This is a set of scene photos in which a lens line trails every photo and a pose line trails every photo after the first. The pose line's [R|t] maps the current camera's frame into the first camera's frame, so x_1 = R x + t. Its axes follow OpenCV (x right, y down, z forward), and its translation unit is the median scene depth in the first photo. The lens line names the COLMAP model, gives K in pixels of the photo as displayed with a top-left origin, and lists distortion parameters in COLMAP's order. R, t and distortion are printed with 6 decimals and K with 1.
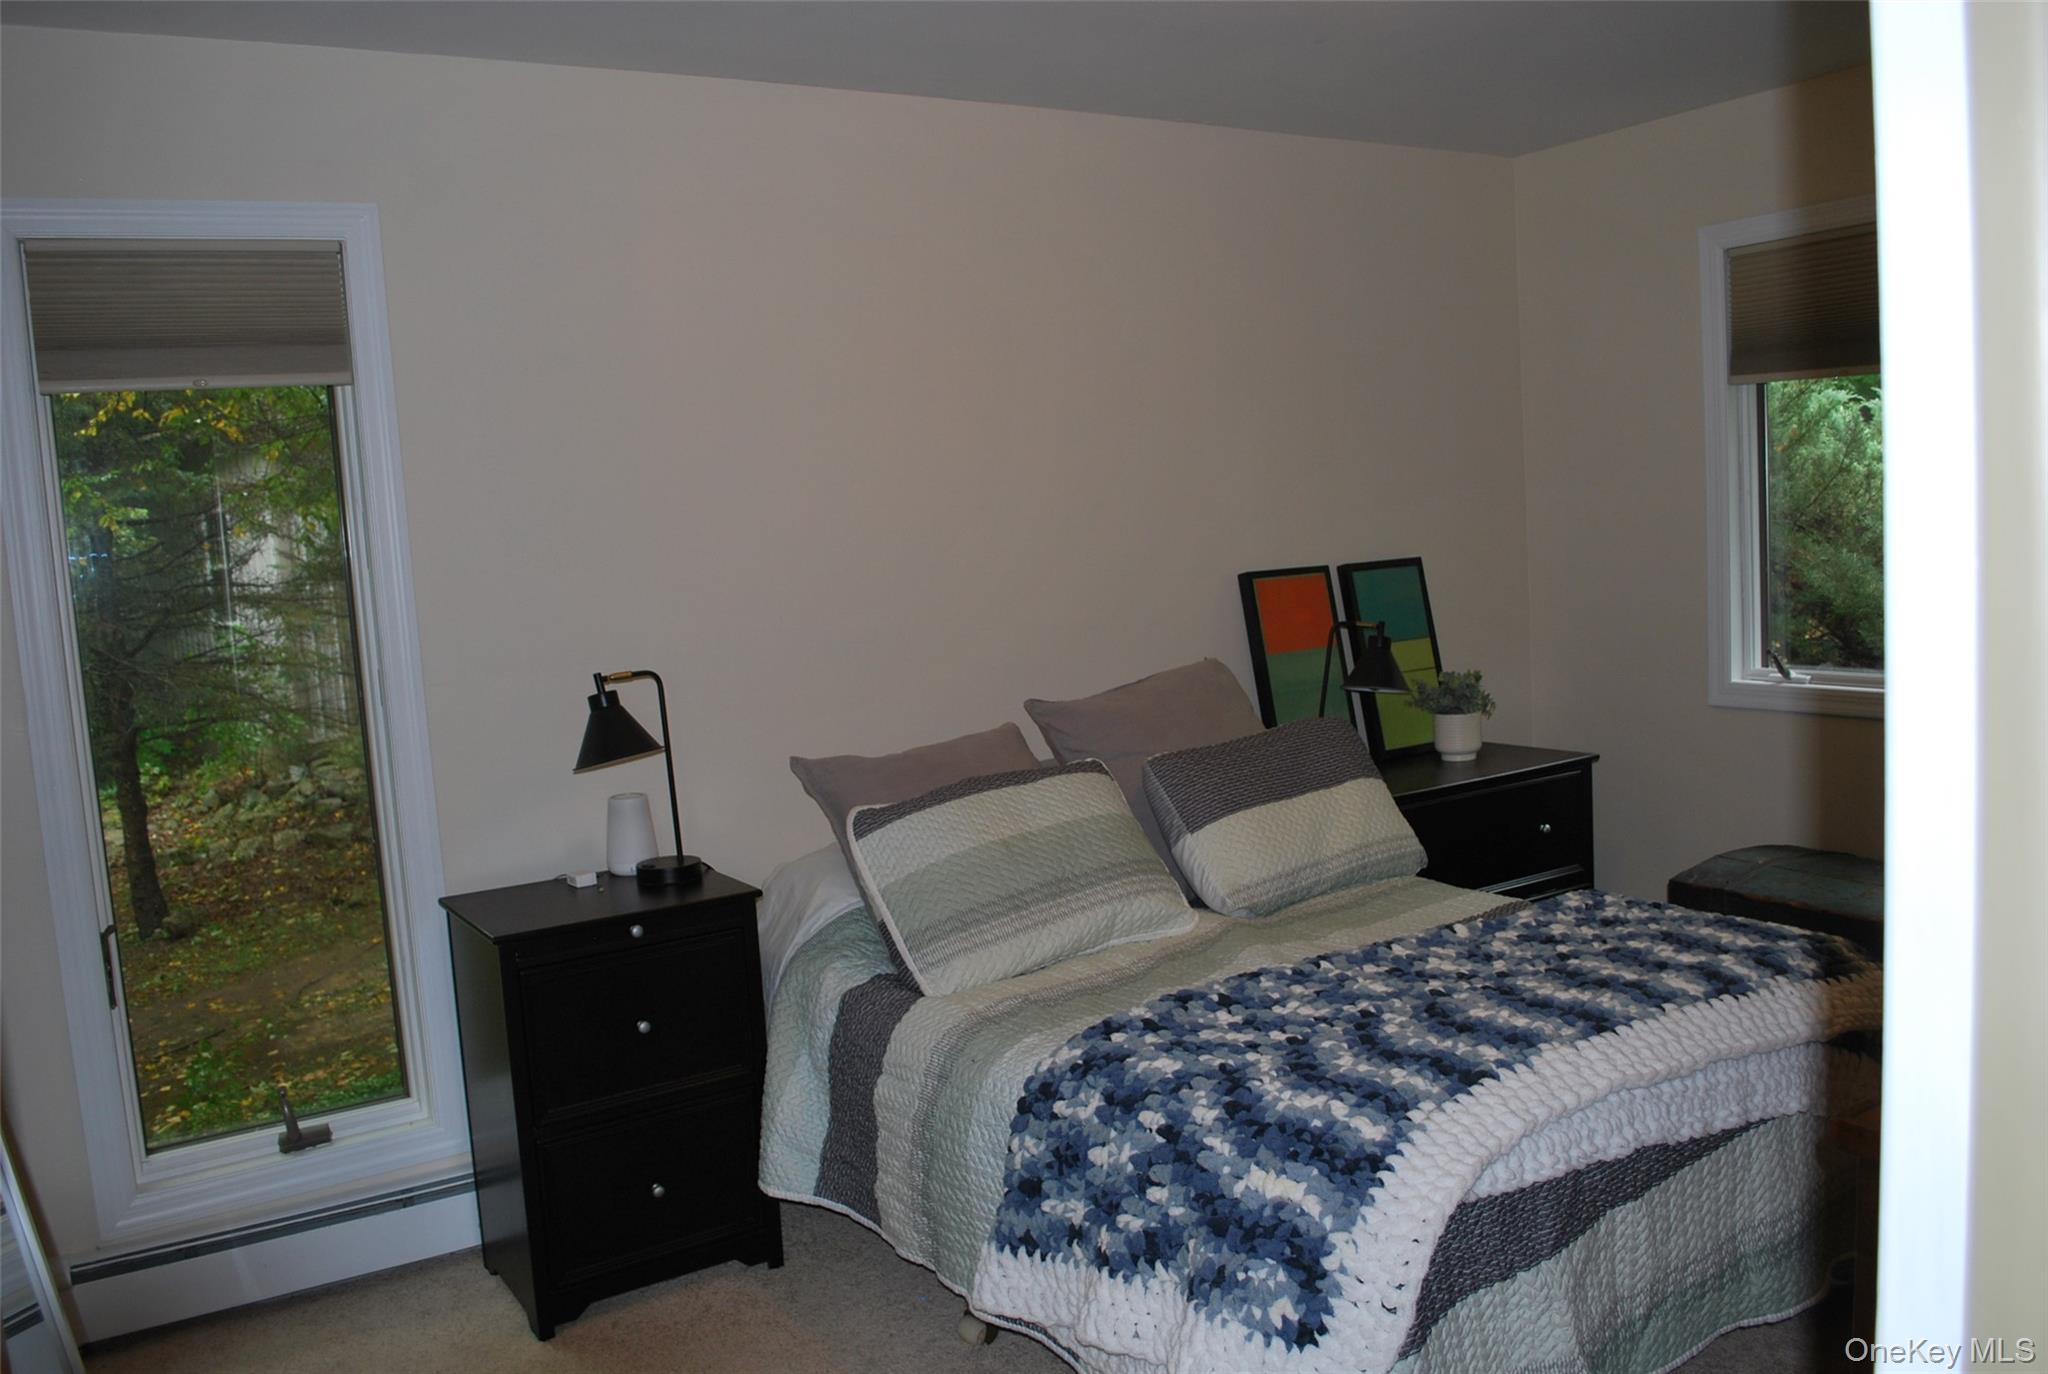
lens RADIAL K [[1607.3, 0, 1024.0], [0, 1607.3, 687.0], [0, 0, 1]] dist [-0.081256, 0.013266]
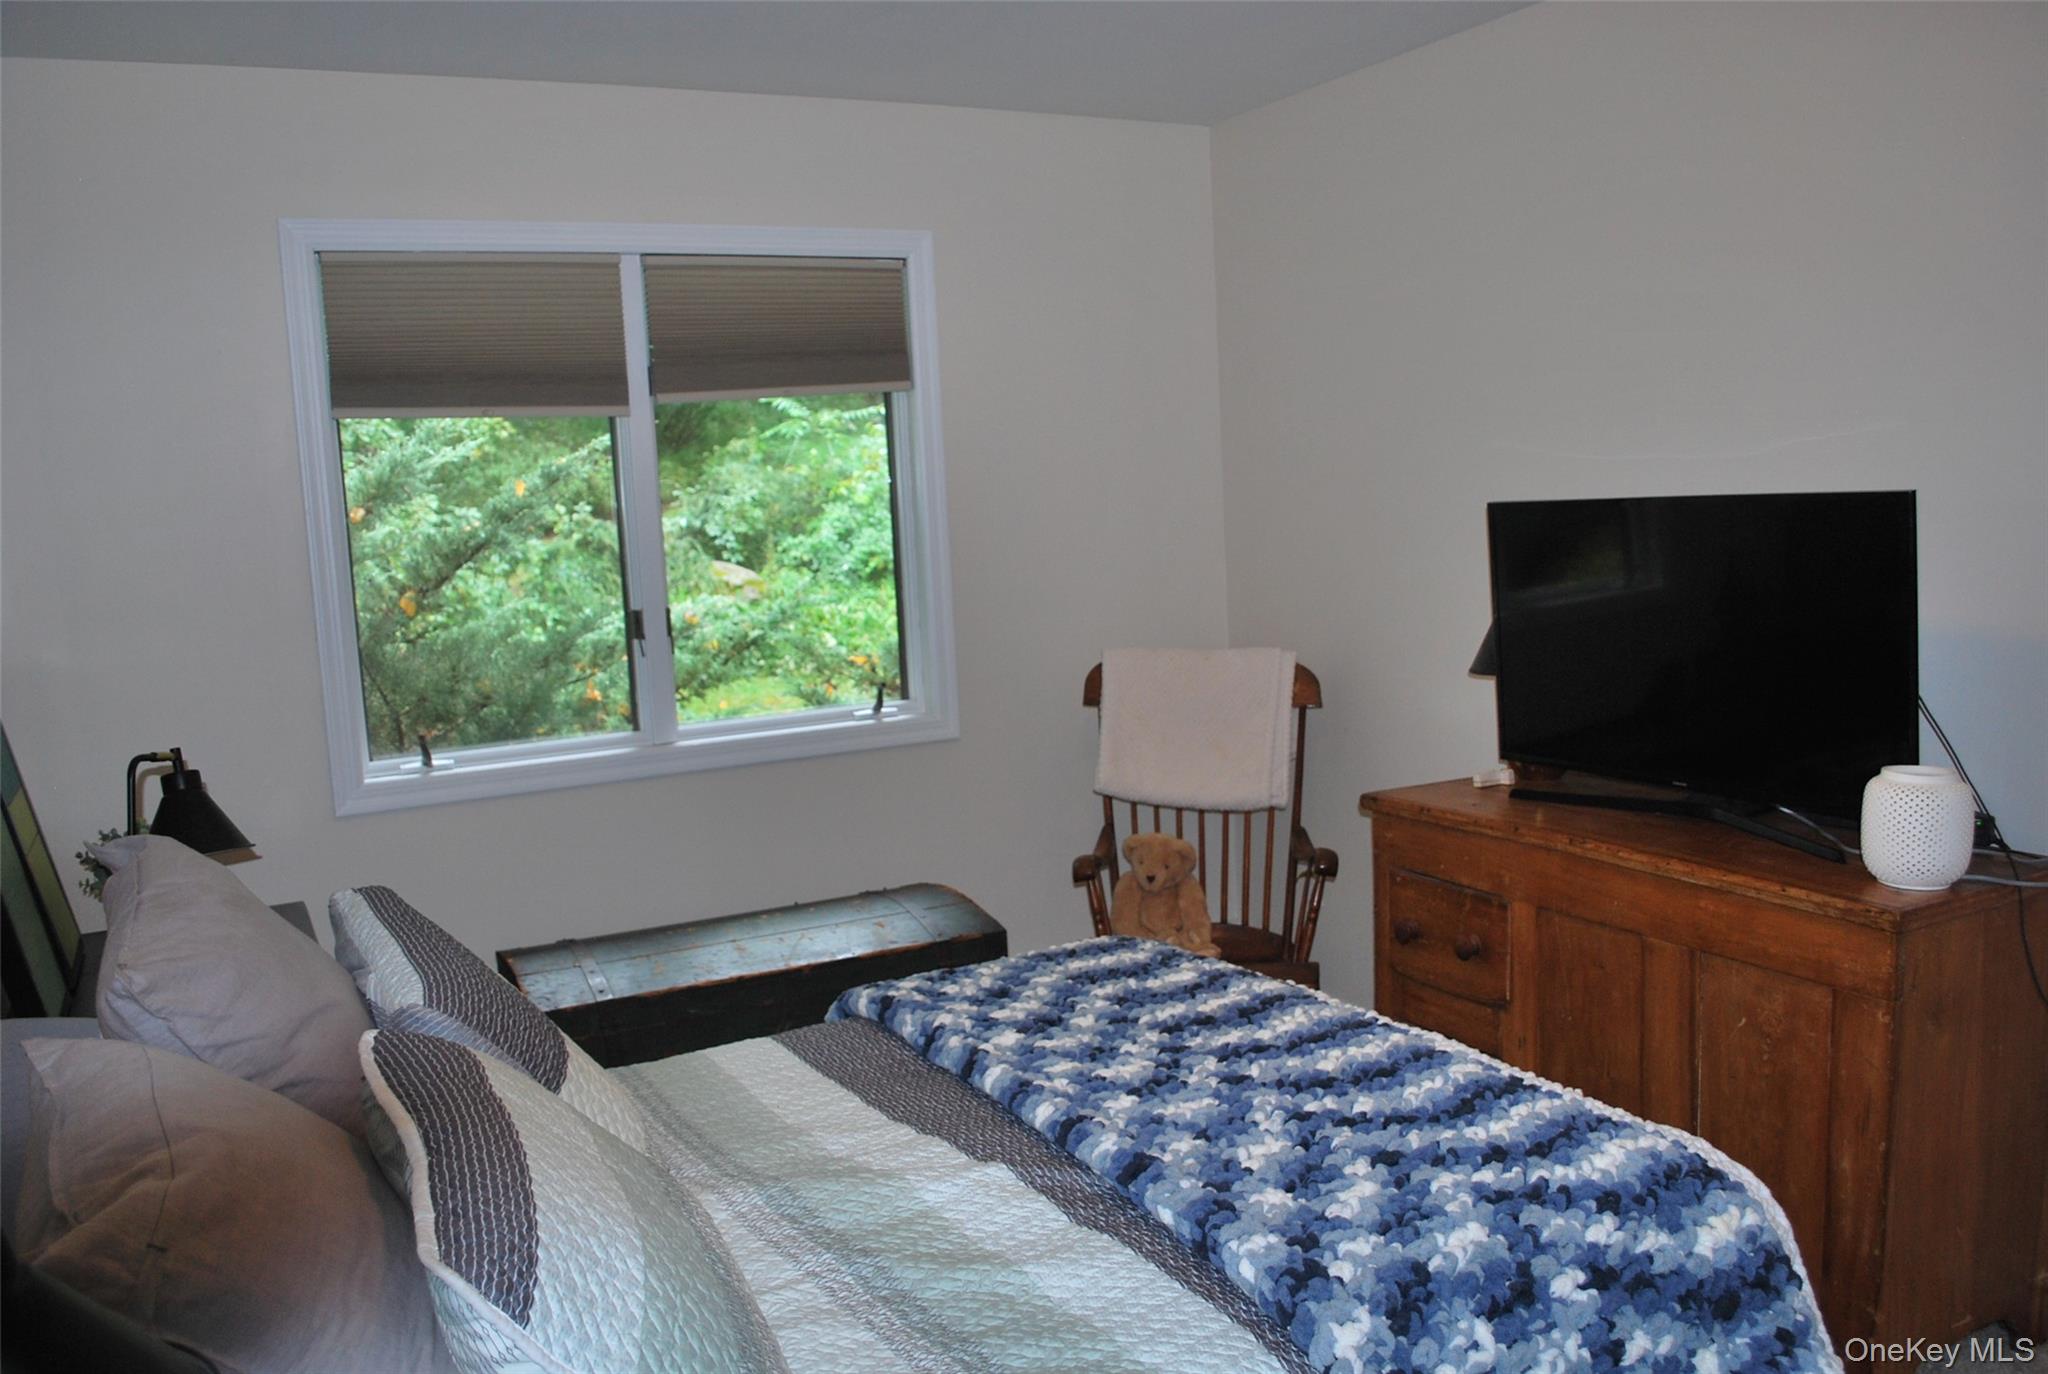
lens RADIAL K [[1607.3, 0, 1024.0], [0, 1607.3, 687.0], [0, 0, 1]] dist [-0.081256, 0.013266]
pose [[0.079451, -0.071570, 0.994266, -0.617798], [0.153632, 0.986381, 0.058726, -0.088532], [-0.984929, 0.148086, 0.089365, 1.055508]]
